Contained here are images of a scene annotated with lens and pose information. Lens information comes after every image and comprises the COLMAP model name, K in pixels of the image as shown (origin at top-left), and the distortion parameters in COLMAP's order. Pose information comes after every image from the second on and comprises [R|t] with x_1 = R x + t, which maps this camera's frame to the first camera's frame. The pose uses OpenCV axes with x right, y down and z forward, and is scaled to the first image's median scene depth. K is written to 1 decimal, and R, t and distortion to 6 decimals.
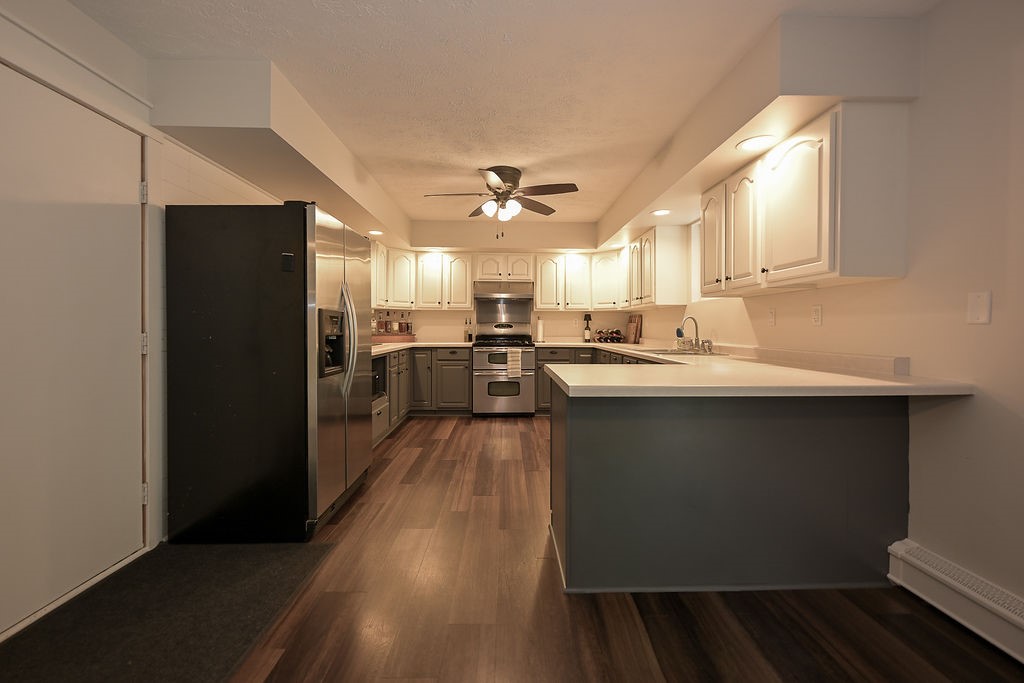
lens RADIAL K [[421.5, 0, 523.3], [0, 421.5, 330.5], [0, 0, 1]] dist [-0.000138, -0.000017]
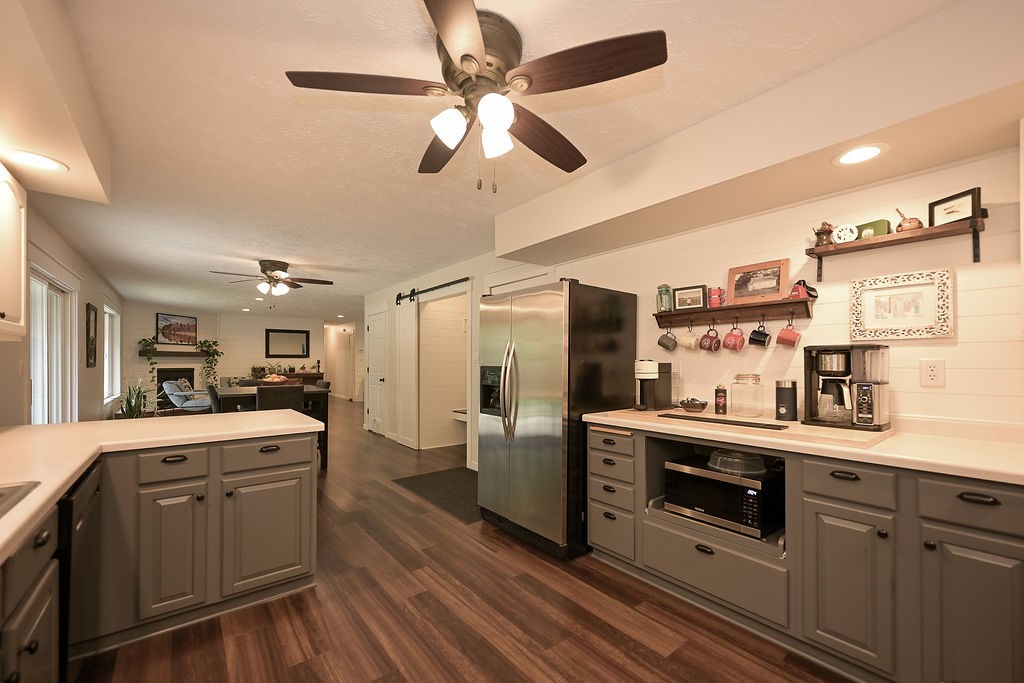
lens RADIAL K [[415.4, 0, 516.1], [0, 415.4, 357.7], [0, 0, 1]] dist [-0.000732, -0.000053]
pose [[-0.805704, -0.007027, -0.592277, 0.120153], [-0.006051, 0.999975, -0.003633, -0.031542], [0.592288, 0.000657, -0.805726, 0.941758]]
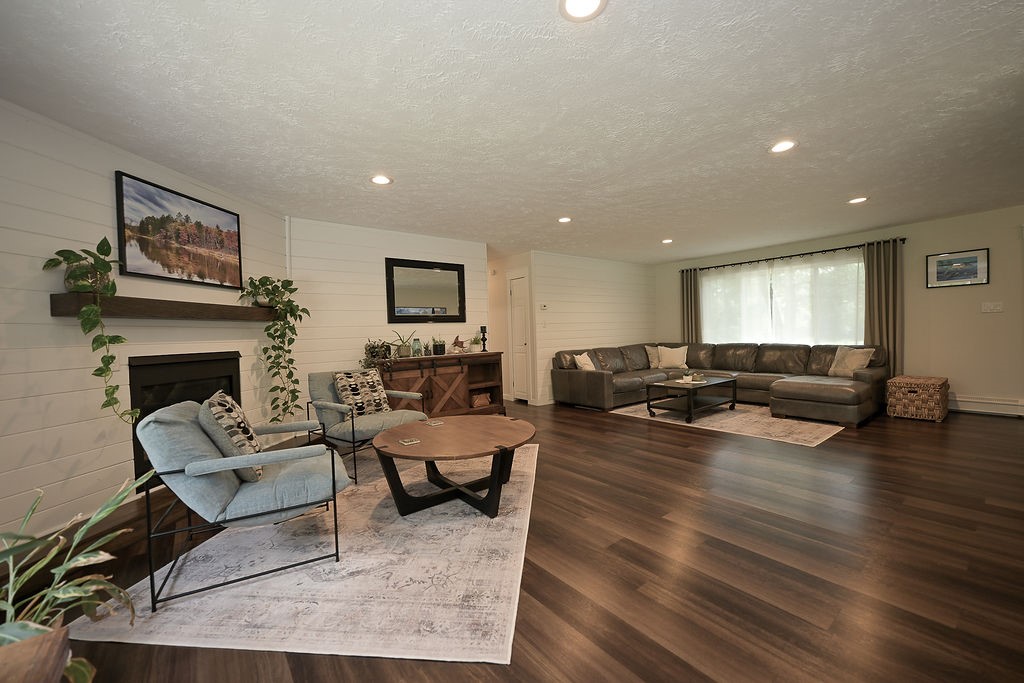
lens RADIAL K [[402.4, 0, 512.0], [0, 402.4, 341.5], [0, 0, 1]] dist [-0.001621, -0.000293]
pose [[-0.810443, 0.034813, -0.584782, 0.201054], [0.023515, 0.999361, 0.026905, -0.007721], [0.585345, 0.008054, -0.810745, -0.584103]]
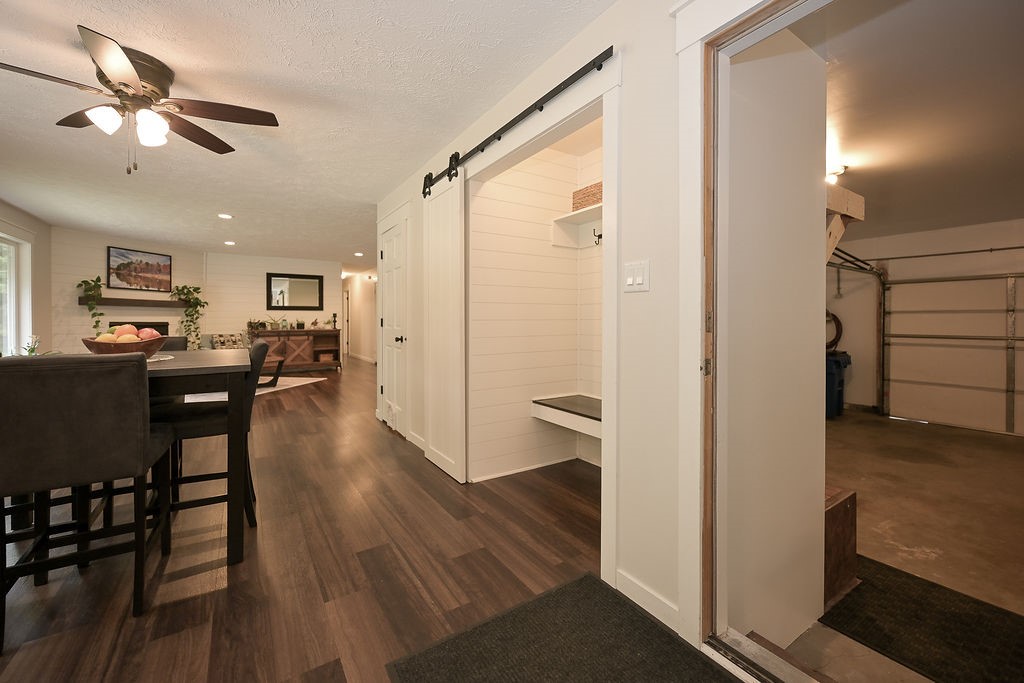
lens RADIAL K [[408.2, 0, 511.3], [0, 408.2, 321.3], [0, 0, 1]] dist [-0.000345, -0.000287]
pose [[-0.860260, -0.000928, -0.509854, -0.109076], [-0.004976, 0.999966, 0.006577, -0.002067], [0.509831, 0.008195, -0.860236, 0.375491]]
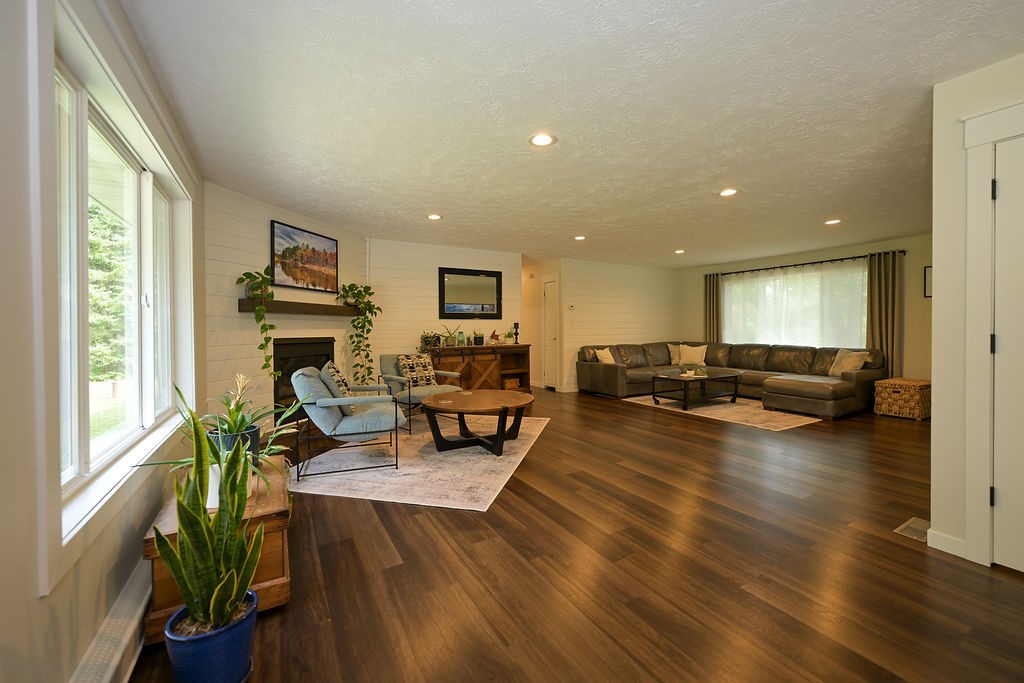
lens RADIAL K [[406.8, 0, 515.3], [0, 406.8, 331.1], [0, 0, 1]] dist [-0.006030, -0.000049]
pose [[-0.881421, 0.004148, -0.472313, 0.252565], [-0.001928, 0.999922, 0.012379, -0.010594], [0.472327, 0.011821, -0.881344, -0.357402]]
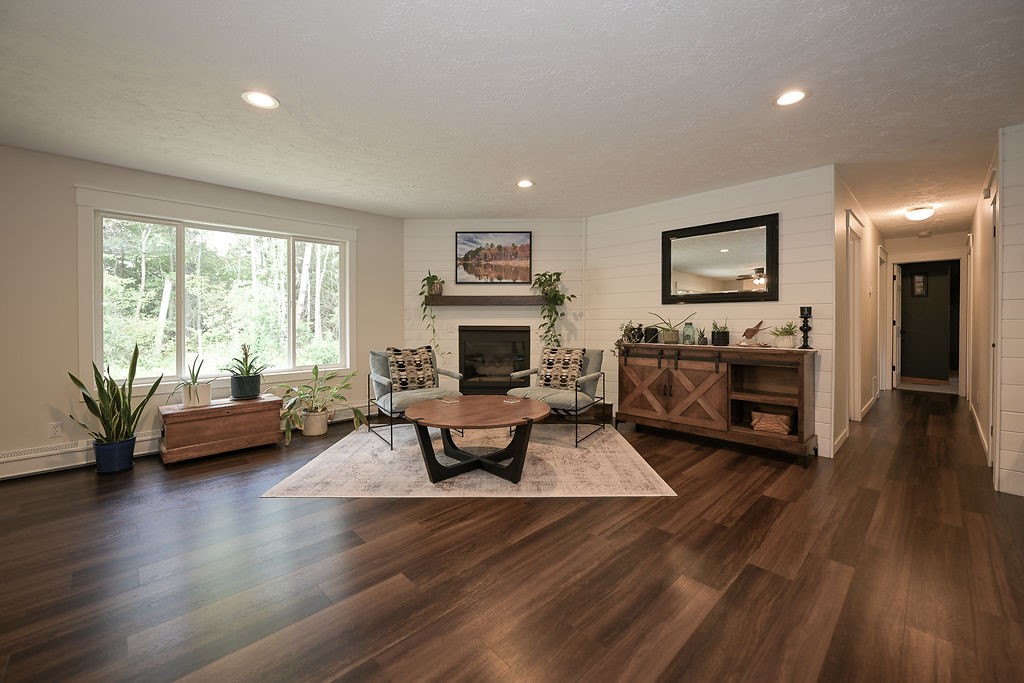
lens RADIAL K [[414.8, 0, 513.3], [0, 414.8, 321.7], [0, 0, 1]] dist [-0.000751, -0.000432]
pose [[-0.661416, -0.007087, 0.749986, -0.525178], [0.005505, 0.999883, 0.014303, -0.009314], [-0.749999, 0.013589, -0.661299, -0.696407]]
